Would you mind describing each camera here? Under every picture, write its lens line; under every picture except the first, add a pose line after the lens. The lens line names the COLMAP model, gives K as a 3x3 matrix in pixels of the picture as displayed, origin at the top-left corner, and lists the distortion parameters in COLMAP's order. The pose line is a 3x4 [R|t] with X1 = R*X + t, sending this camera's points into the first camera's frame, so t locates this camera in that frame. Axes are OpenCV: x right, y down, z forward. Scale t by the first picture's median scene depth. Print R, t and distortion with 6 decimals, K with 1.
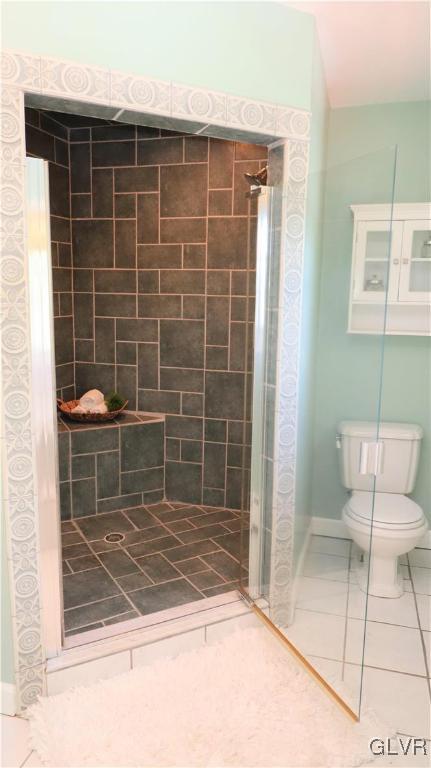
lens RADIAL K [[540.7, 0, 210.5], [0, 540.7, 382.0], [0, 0, 1]] dist [0.005553, -0.006577]
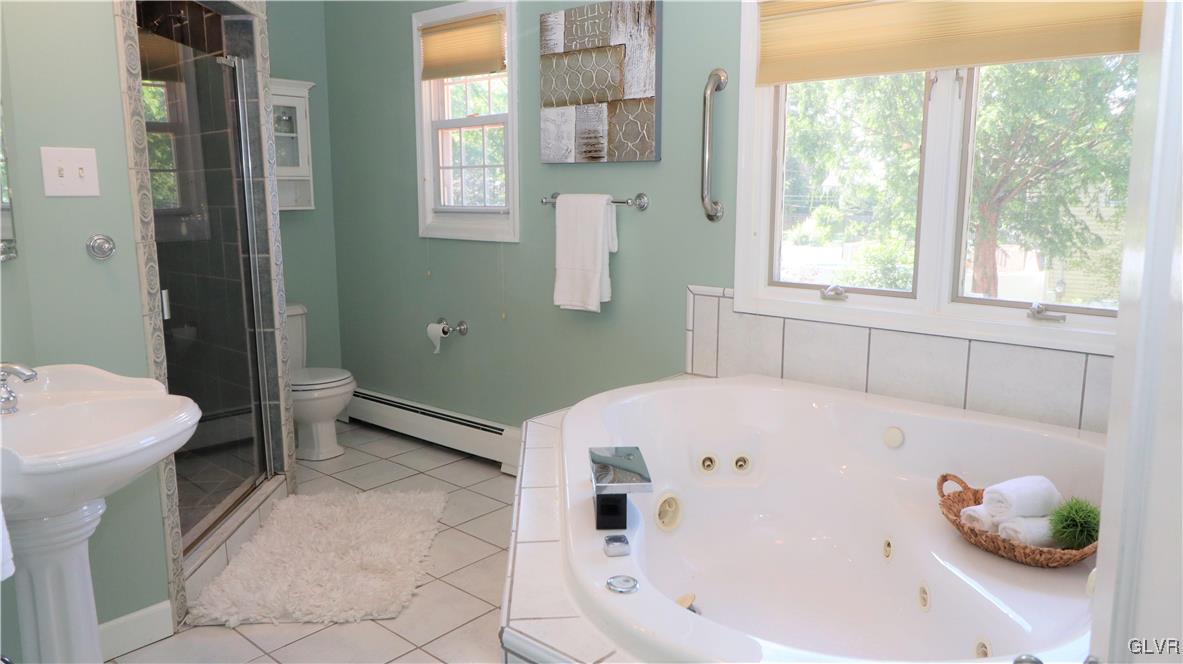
lens RADIAL K [[832.9, 0, 589.3], [0, 832.9, 331.7], [0, 0, 1]] dist [0.005553, -0.006577]
pose [[0.438344, -0.167913, 0.882983, -0.977536], [0.157592, 0.981534, 0.108420, 0.070309], [-0.884884, 0.091626, 0.456712, -0.229300]]
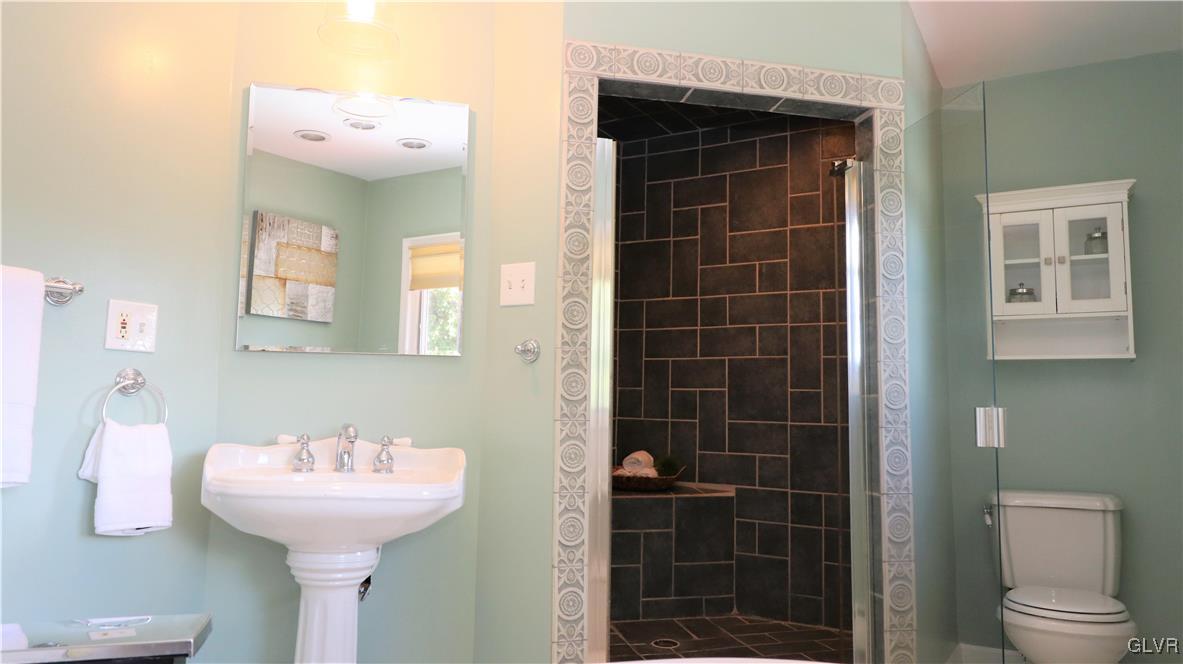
lens RADIAL K [[832.9, 0, 590.3], [0, 832.9, 321.3], [0, 0, 1]] dist [0.005553, -0.006577]
pose [[0.968595, -0.023225, -0.247557, 0.016513], [-0.044007, 0.963897, -0.262612, 0.229917], [0.244719, 0.265259, 0.932604, -0.253692]]
